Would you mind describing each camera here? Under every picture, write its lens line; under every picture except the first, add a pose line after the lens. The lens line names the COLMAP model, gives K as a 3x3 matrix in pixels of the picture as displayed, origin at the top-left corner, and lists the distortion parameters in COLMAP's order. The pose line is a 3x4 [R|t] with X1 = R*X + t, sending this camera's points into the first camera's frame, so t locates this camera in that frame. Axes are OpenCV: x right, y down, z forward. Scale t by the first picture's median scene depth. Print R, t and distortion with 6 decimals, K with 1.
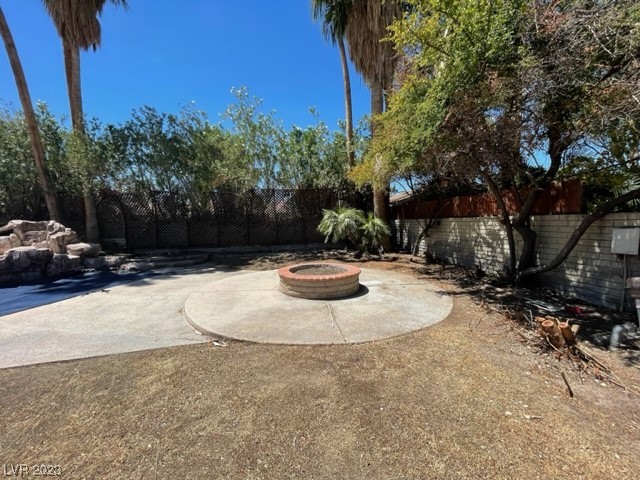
lens RADIAL K [[258.1, 0, 320.8], [0, 258.1, 240.2], [0, 0, 1]] dist [-0.002815, -0.000110]
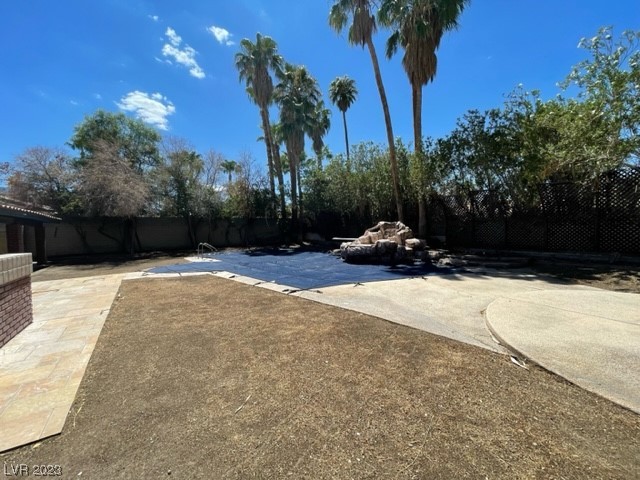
lens RADIAL K [[258.1, 0, 319.4], [0, 258.1, 239.8], [0, 0, 1]] dist [-0.002815, -0.000110]
pose [[0.435651, 0.047707, -0.898851, 0.024932], [-0.046558, 0.998452, 0.030428, 0.000293], [0.898911, 0.028592, 0.437198, 0.008035]]
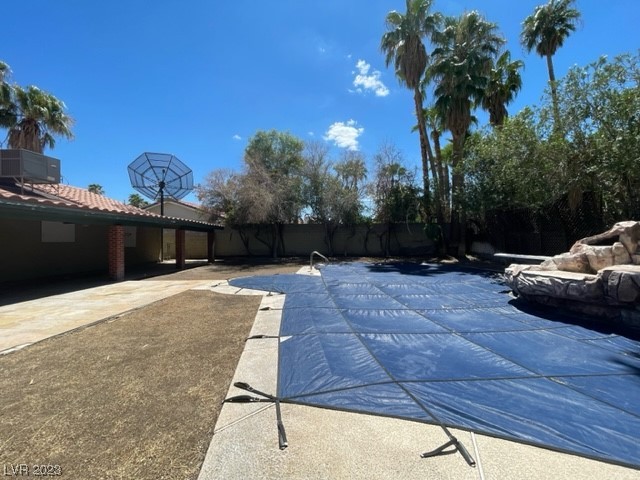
lens RADIAL K [[258.1, 0, 320.7], [0, 258.1, 239.9], [0, 0, 1]] dist [-0.002815, -0.000110]
pose [[-0.206957, 0.026219, -0.977999, -0.378027], [-0.054239, 0.997796, 0.038228, -0.014383], [0.976845, 0.060957, -0.205078, 0.368203]]
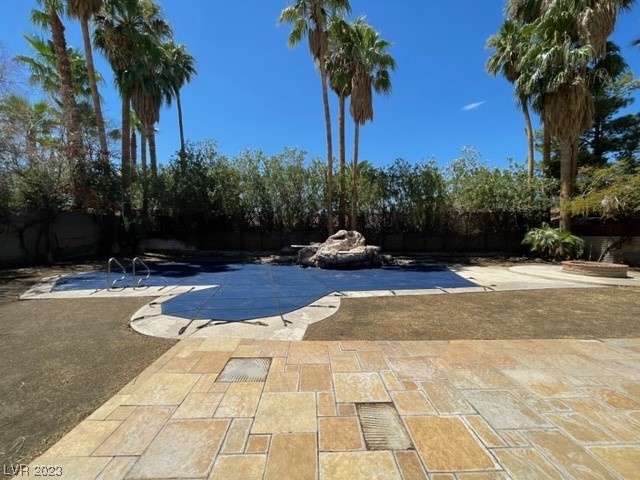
lens RADIAL K [[258.1, 0, 320.8], [0, 258.1, 239.6], [0, 0, 1]] dist [-0.002815, -0.000110]
pose [[0.991811, 0.030658, -0.123982, -1.035058], [-0.037036, 0.998089, -0.049471, 0.065522], [0.122229, 0.053658, 0.991050, -0.619040]]
